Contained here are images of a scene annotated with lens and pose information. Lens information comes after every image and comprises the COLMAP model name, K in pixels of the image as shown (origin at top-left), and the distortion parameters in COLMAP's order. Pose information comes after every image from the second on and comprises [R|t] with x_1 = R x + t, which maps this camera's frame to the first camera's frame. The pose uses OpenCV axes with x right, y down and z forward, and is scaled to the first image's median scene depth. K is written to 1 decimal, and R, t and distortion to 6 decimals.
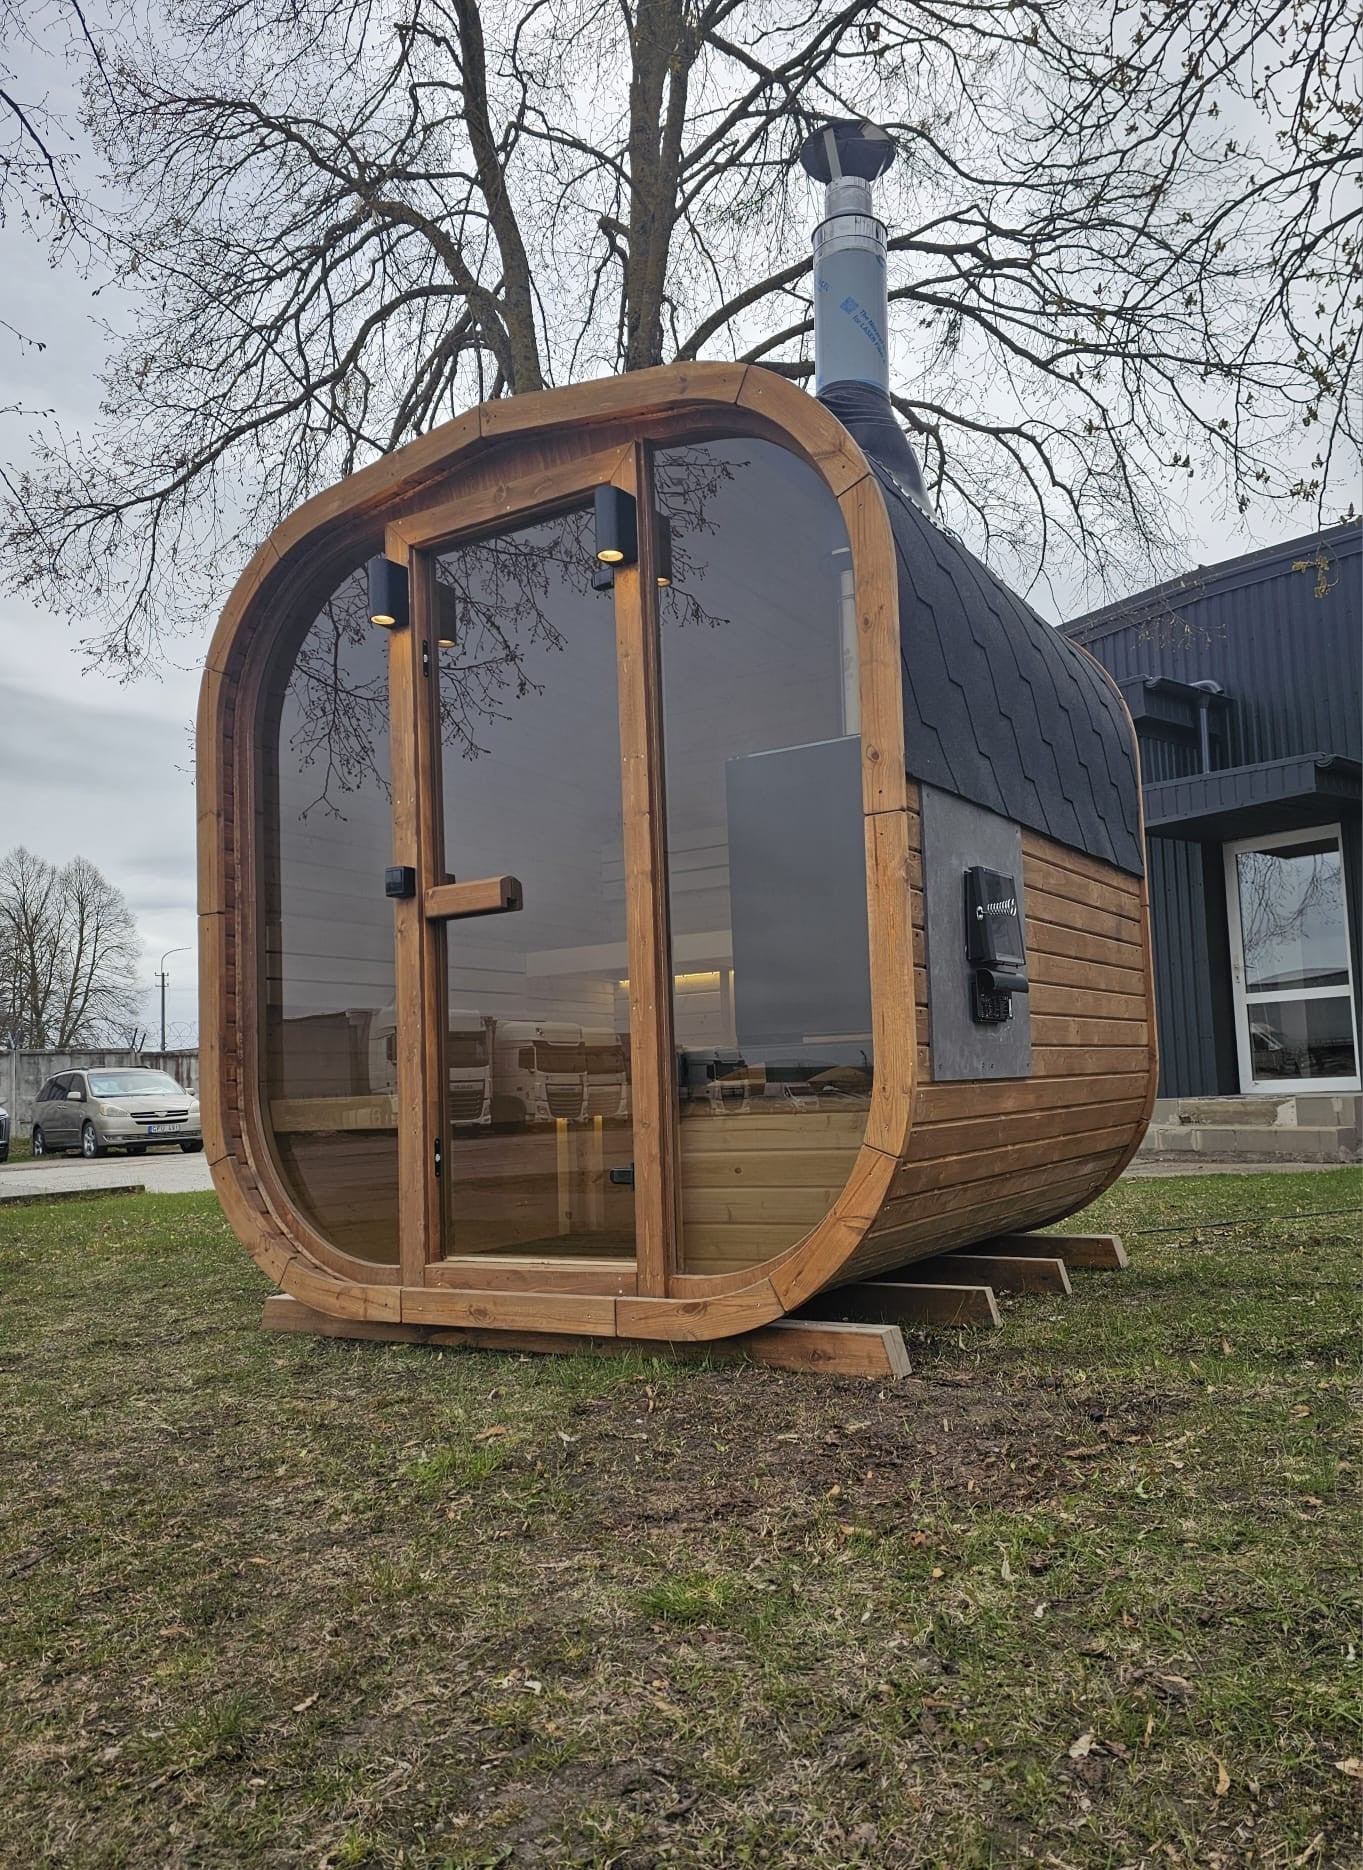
lens RADIAL K [[1374.5, 0, 746.9], [0, 1374.5, 991.0], [0, 0, 1]] dist [0.039169, -0.038321]
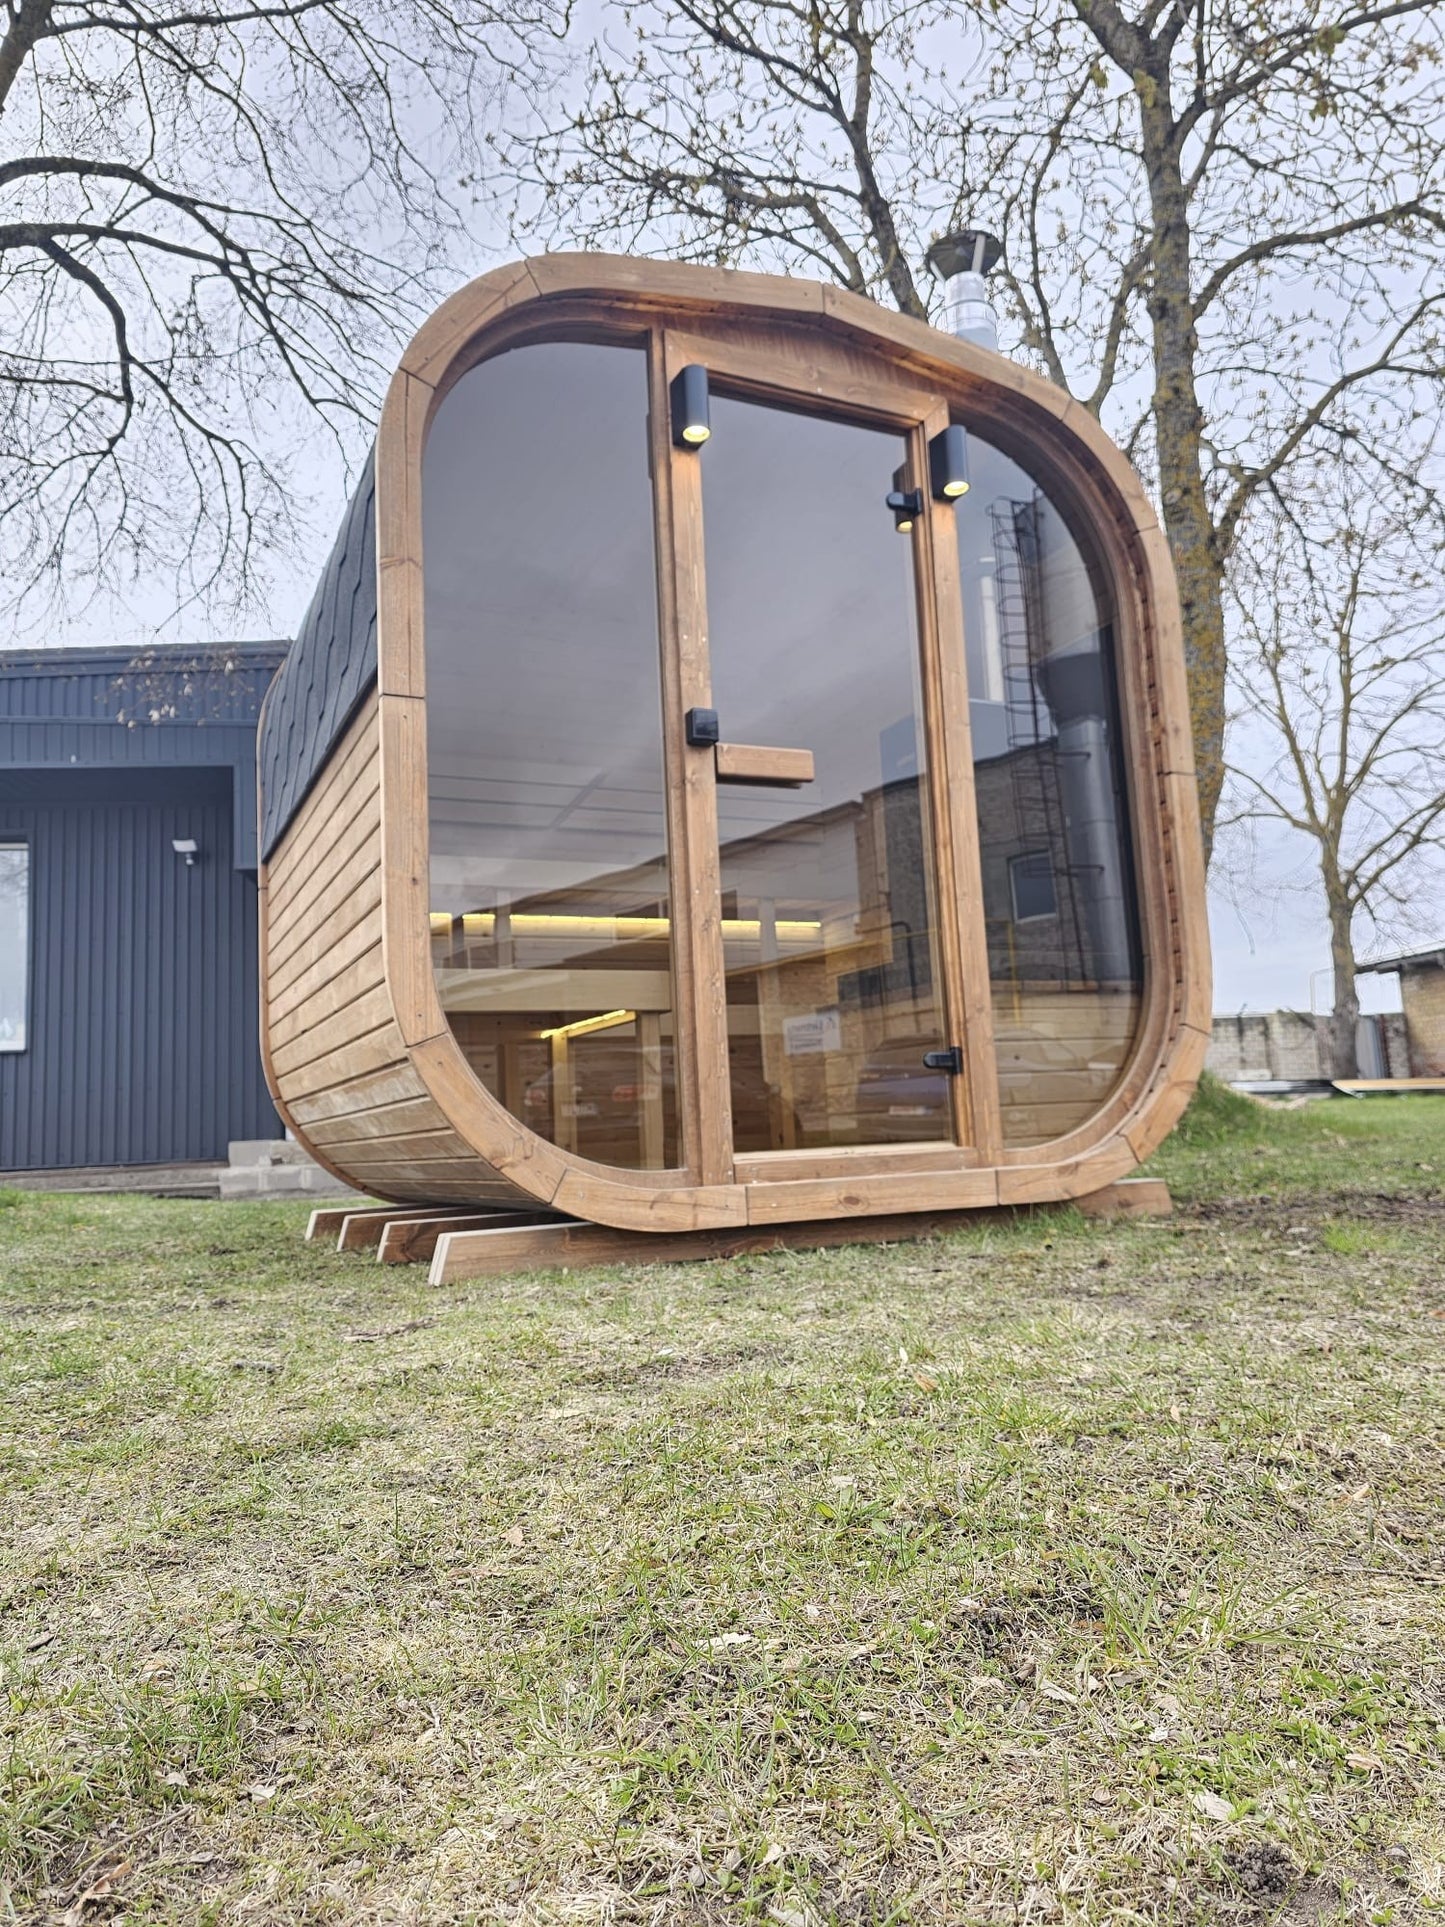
lens RADIAL K [[1324.4, 0, 718.4], [0, 1324.4, 957.6], [0, 0, 1]] dist [0.038480, -0.037332]
pose [[0.546816, 0.125107, 0.827853, -0.837411], [-0.033305, 0.991241, -0.127800, 0.157271], [-0.836590, 0.042312, 0.546193, 0.486598]]
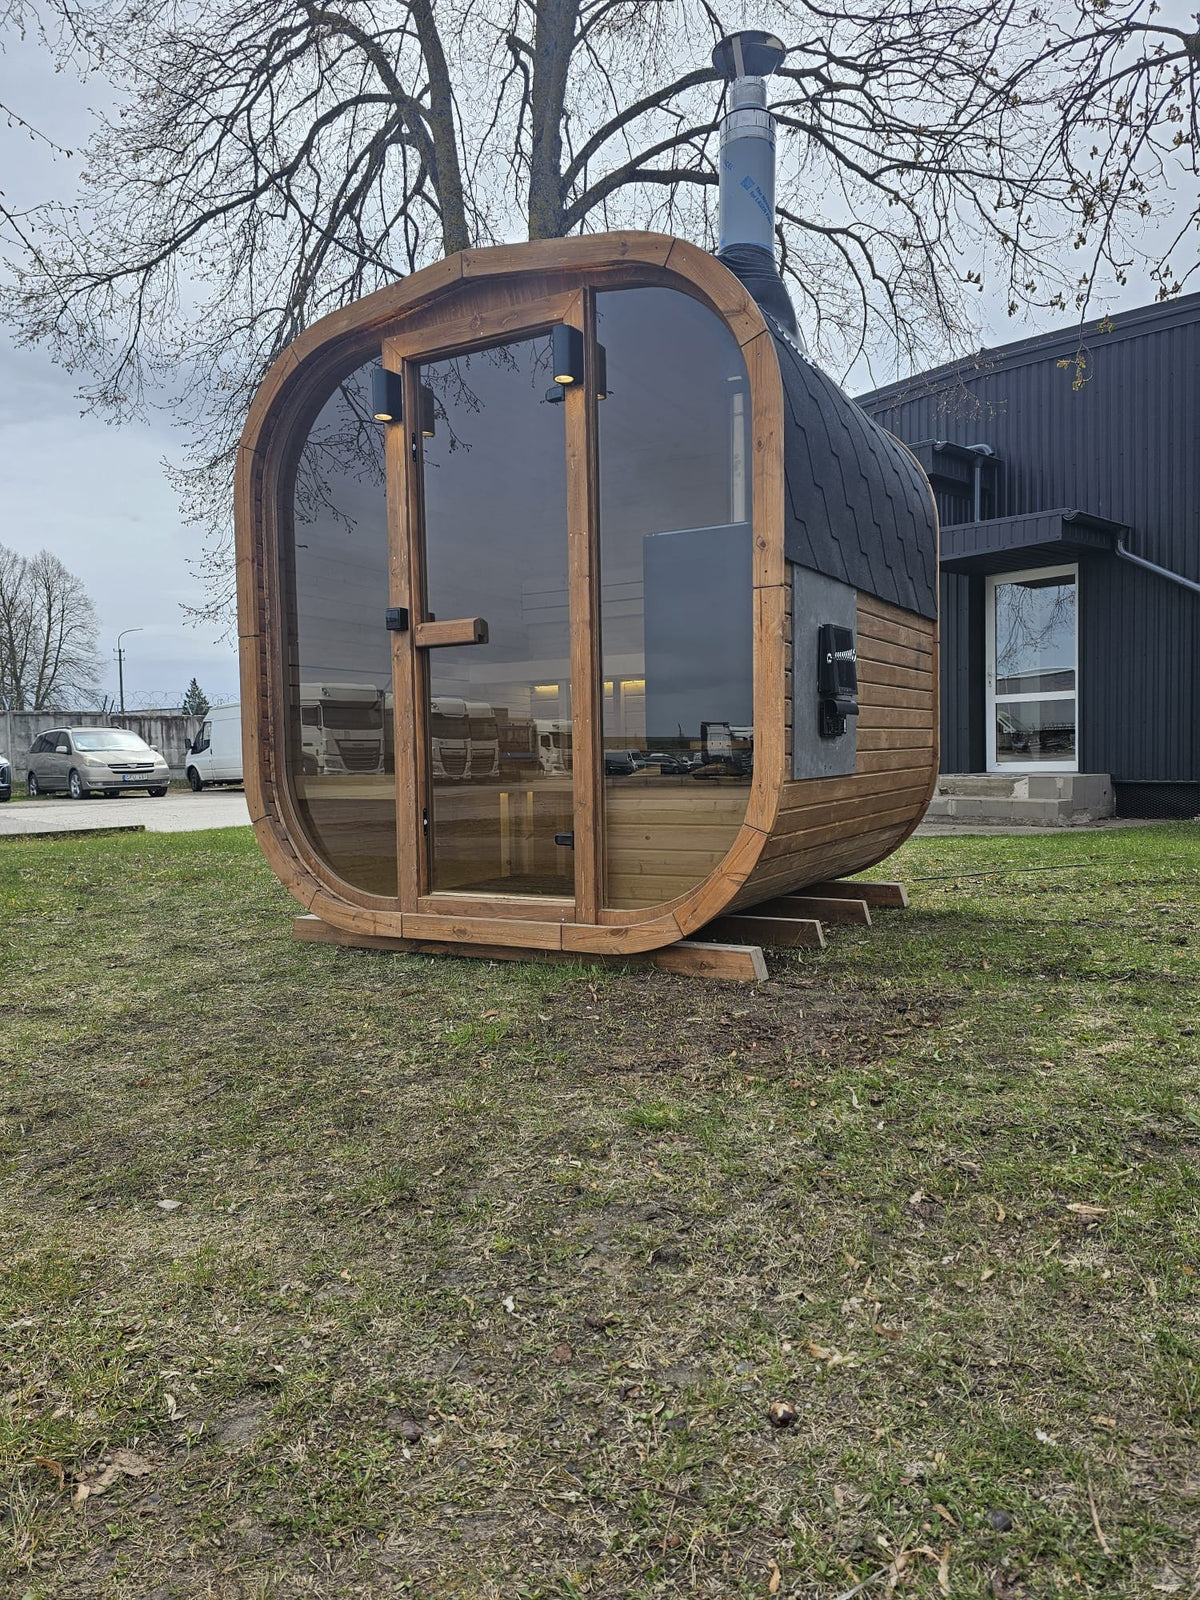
lens RADIAL K [[1099.7, 0, 614.5], [0, 1099.7, 809.0], [0, 0, 1]] dist [0.038480, -0.037332]
pose [[0.999476, 0.019615, 0.025761, -0.056468], [-0.022617, 0.992278, 0.121958, -0.027871], [-0.023170, -0.122476, 0.992201, -0.091392]]
